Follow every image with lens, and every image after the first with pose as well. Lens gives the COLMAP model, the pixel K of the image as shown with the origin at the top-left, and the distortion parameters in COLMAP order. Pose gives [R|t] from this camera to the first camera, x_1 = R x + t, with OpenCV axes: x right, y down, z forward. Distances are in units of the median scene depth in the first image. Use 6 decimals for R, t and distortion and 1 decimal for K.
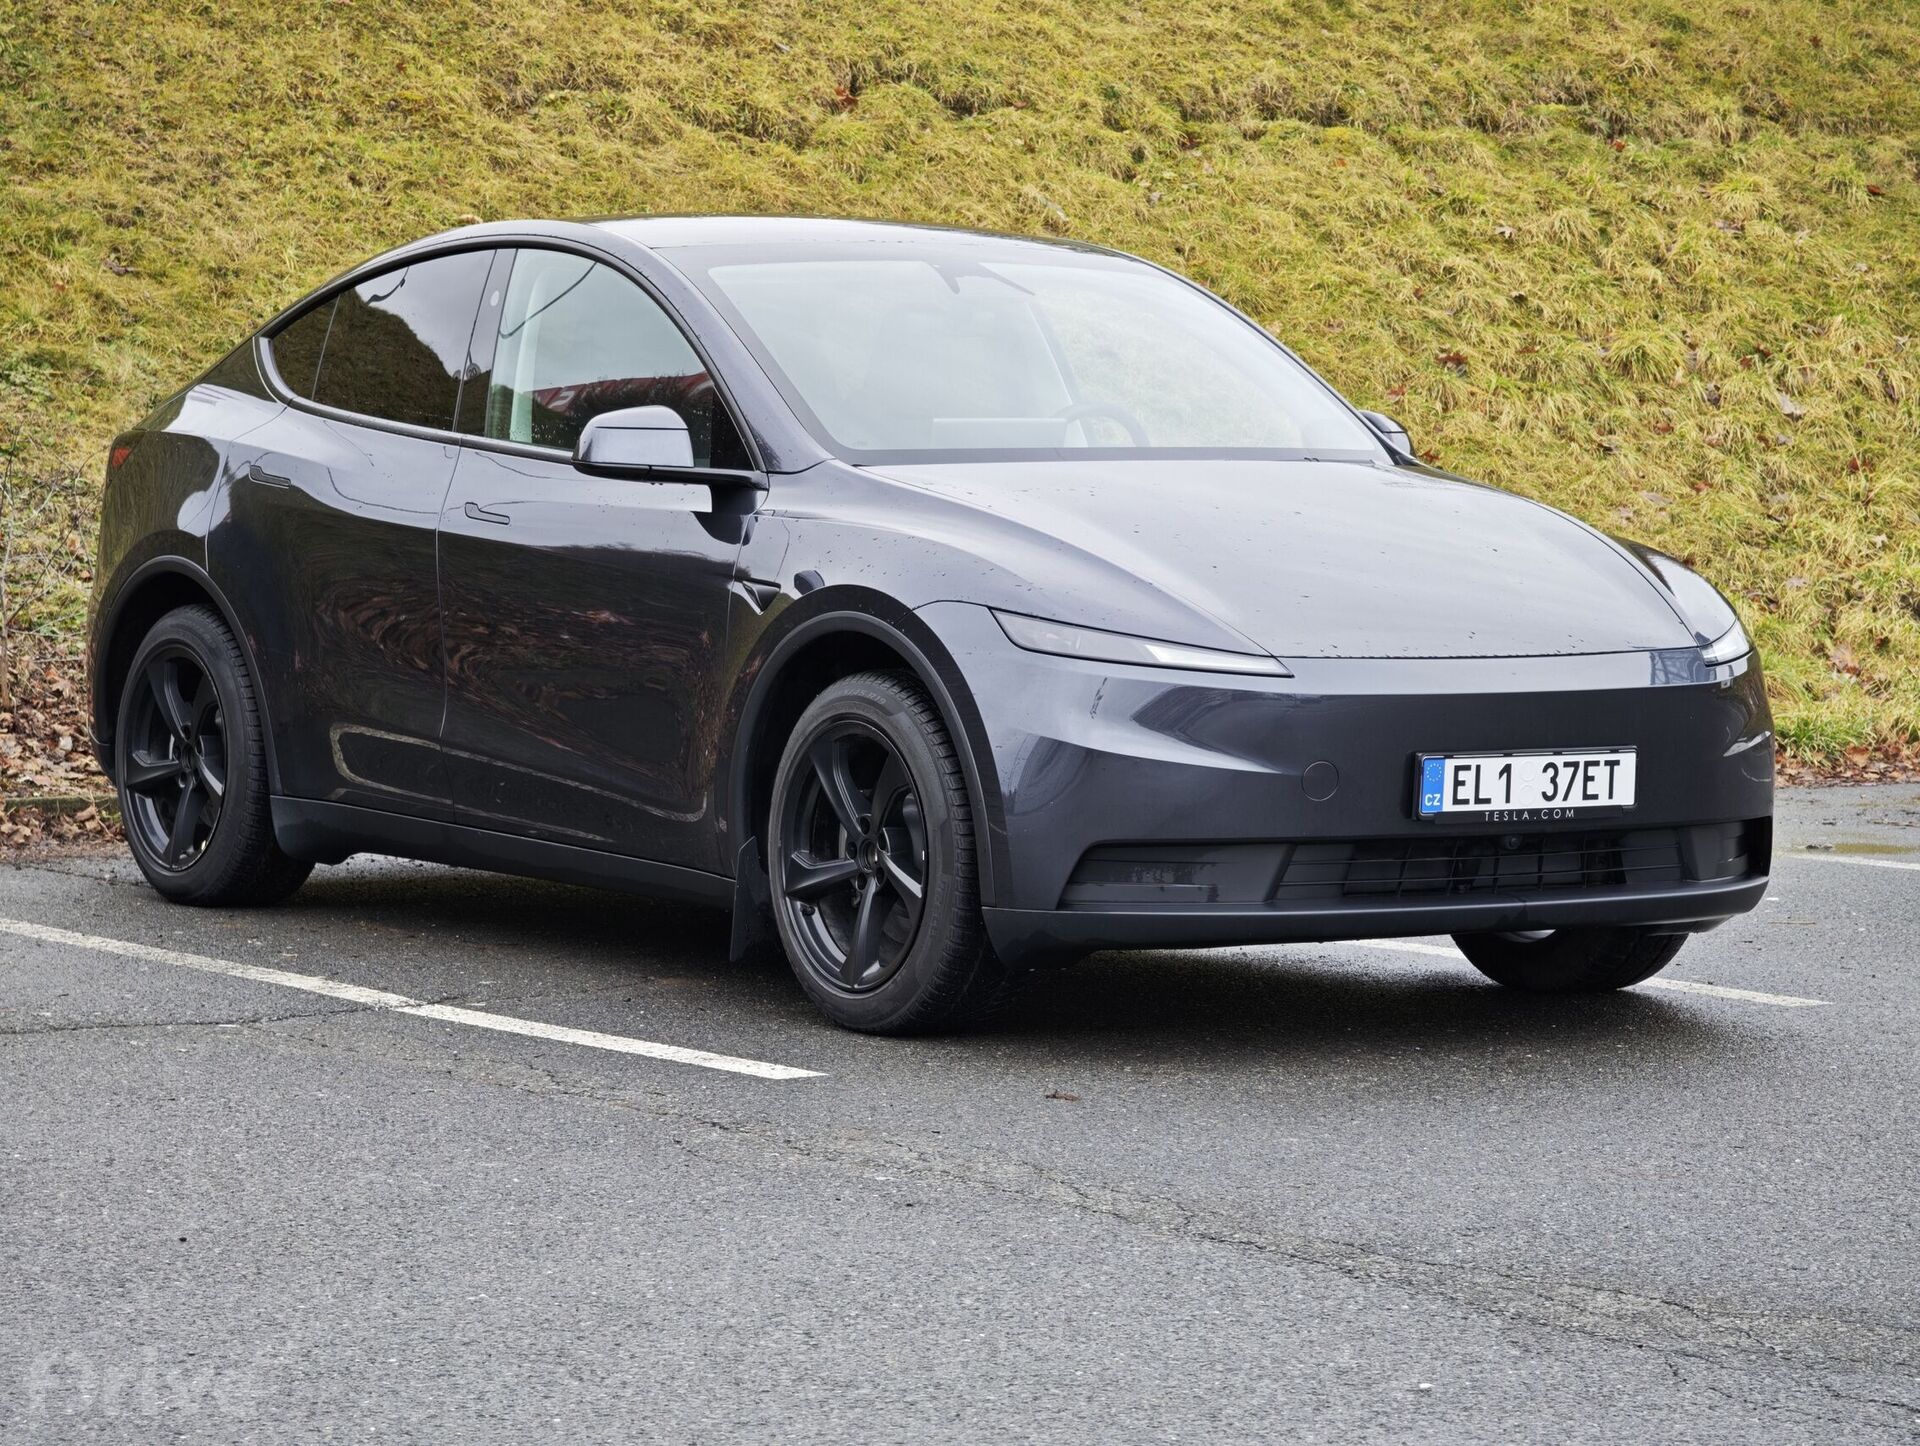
lens RADIAL K [[5888.0, 0, 958.5], [0, 5888.0, 732.6], [0, 0, 1]] dist [0.257387, 0.000000]
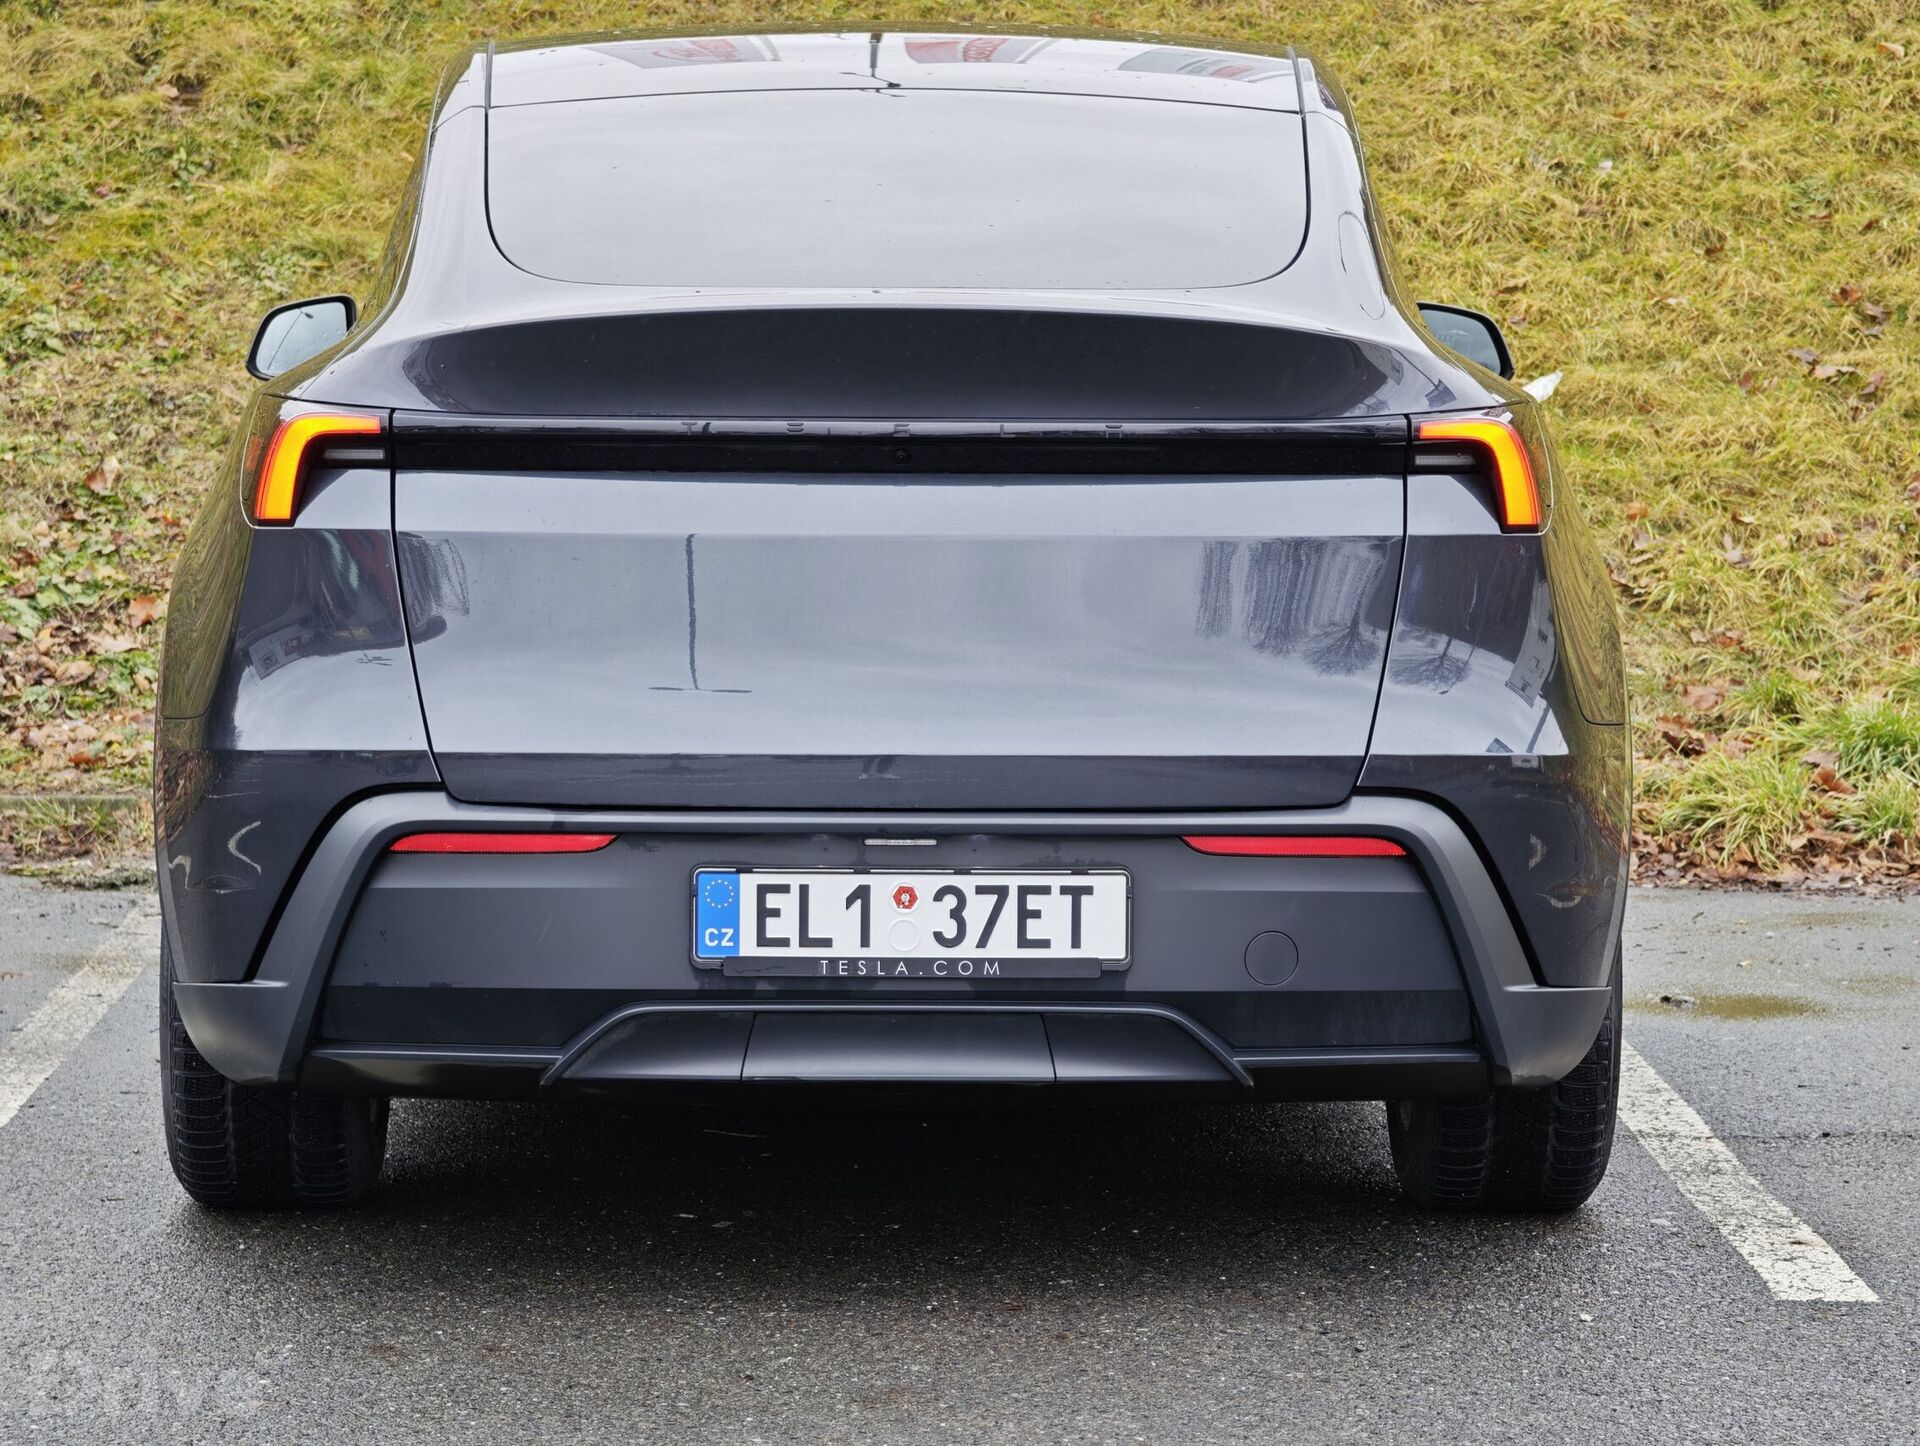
lens RADIAL K [[5888.0, 0, 956.6], [0, 5888.0, 719.5], [0, 0, 1]] dist [0.257387, 0.000000]
pose [[0.858937, 0.033216, -0.511003, 0.427317], [-0.032011, 0.999425, 0.011157, -0.019993], [0.511080, 0.006775, 0.859507, 0.466177]]
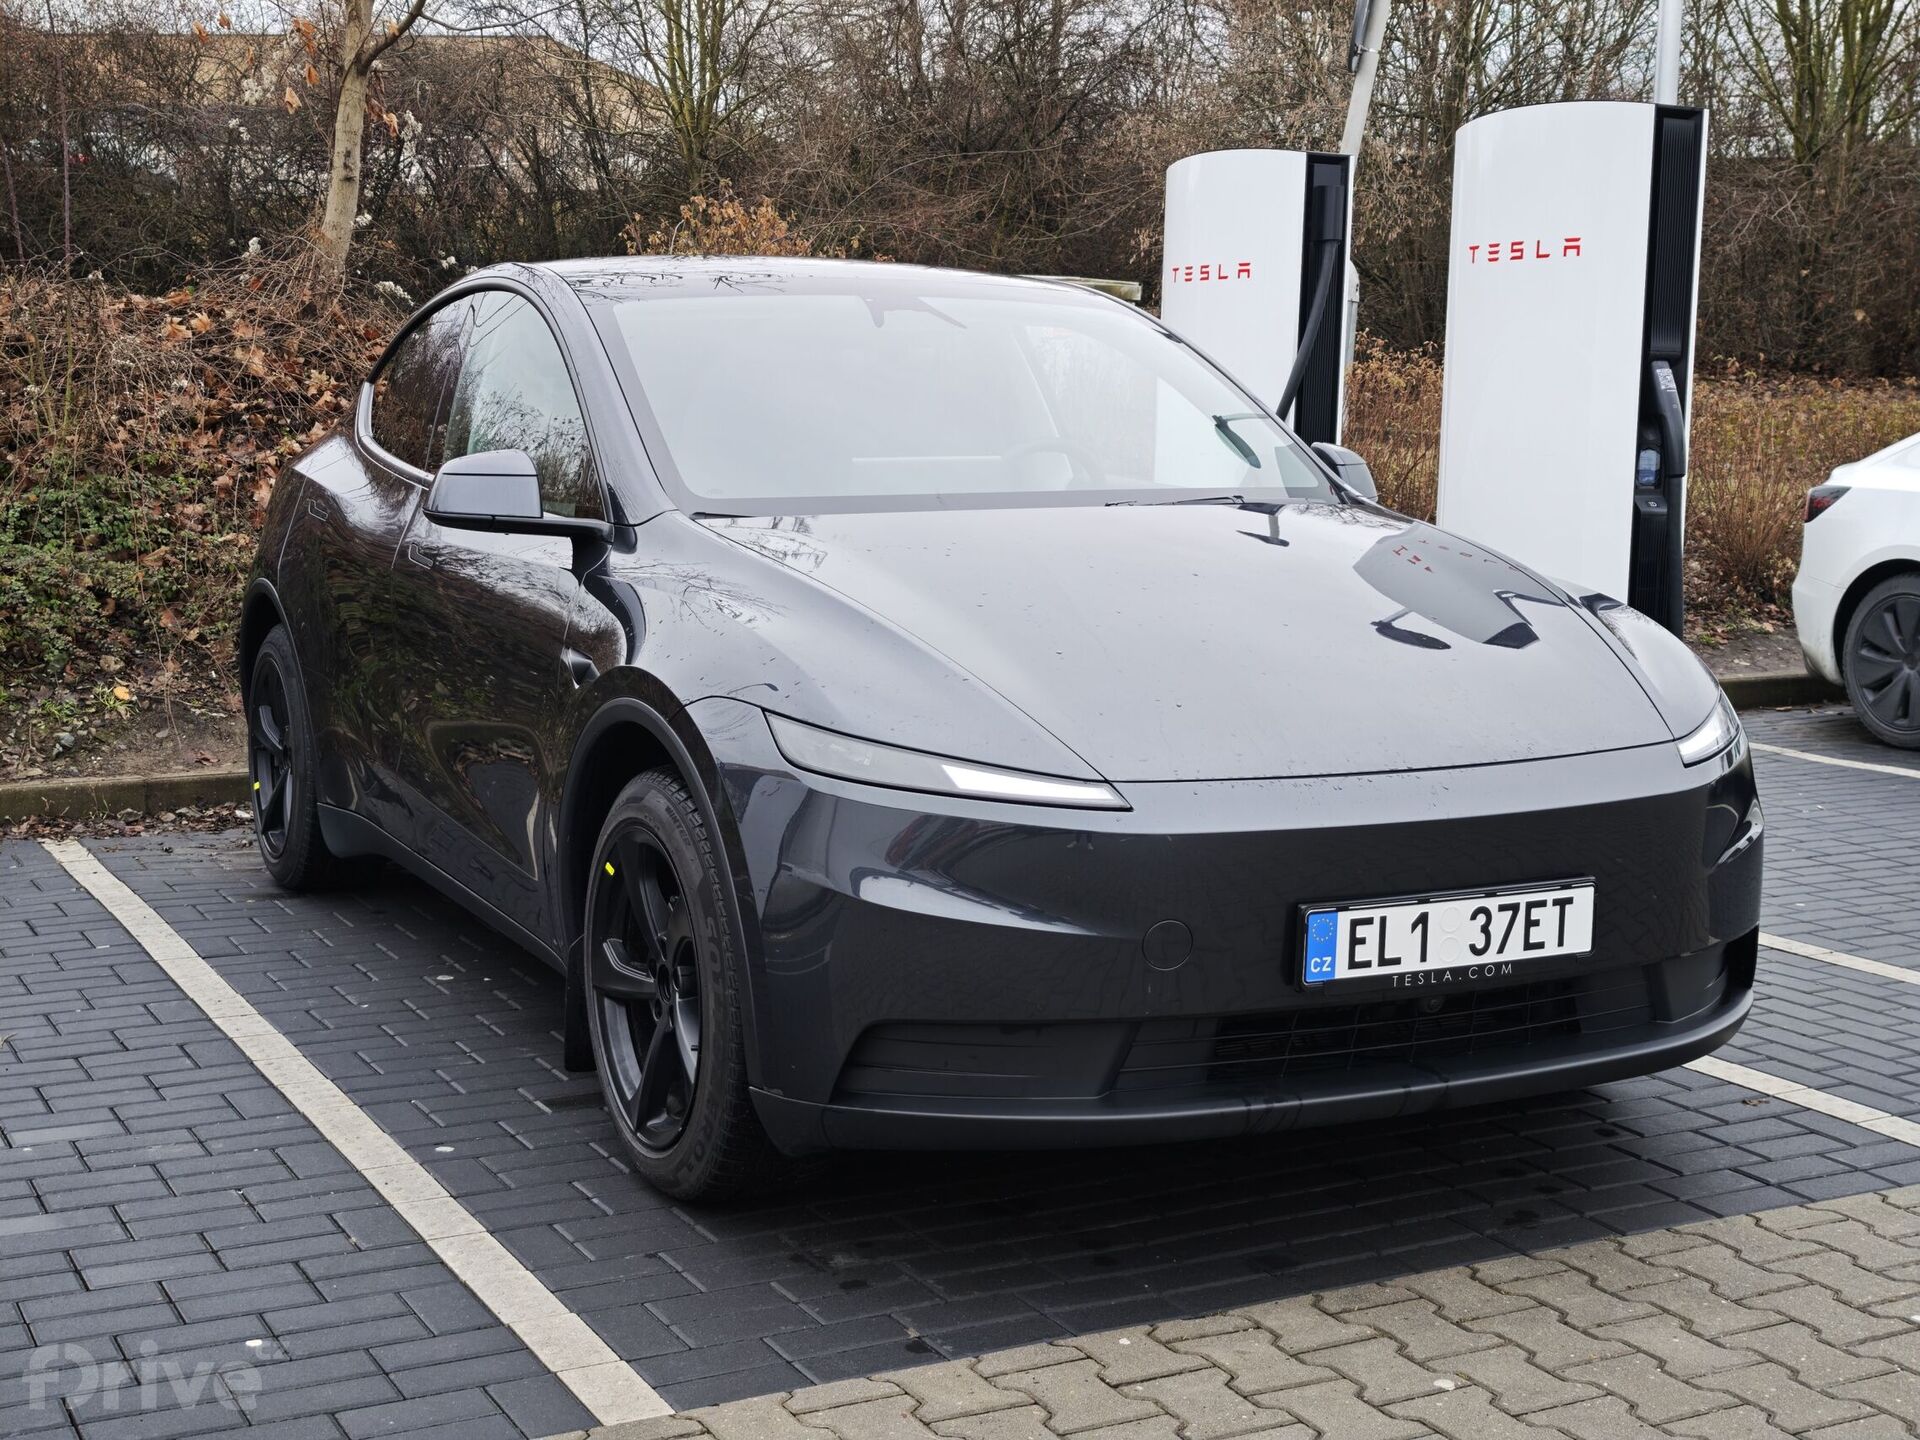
lens RADIAL K [[2564.9, 0, 954.2], [0, 2564.9, 725.5], [0, 0, 1]] dist [0.086943, 0.000000]
pose [[0.990872, 0.007143, -0.134620, 0.077947], [0.001309, 0.998039, 0.062588, -0.040838], [0.134803, -0.062193, 0.988919, 0.664168]]
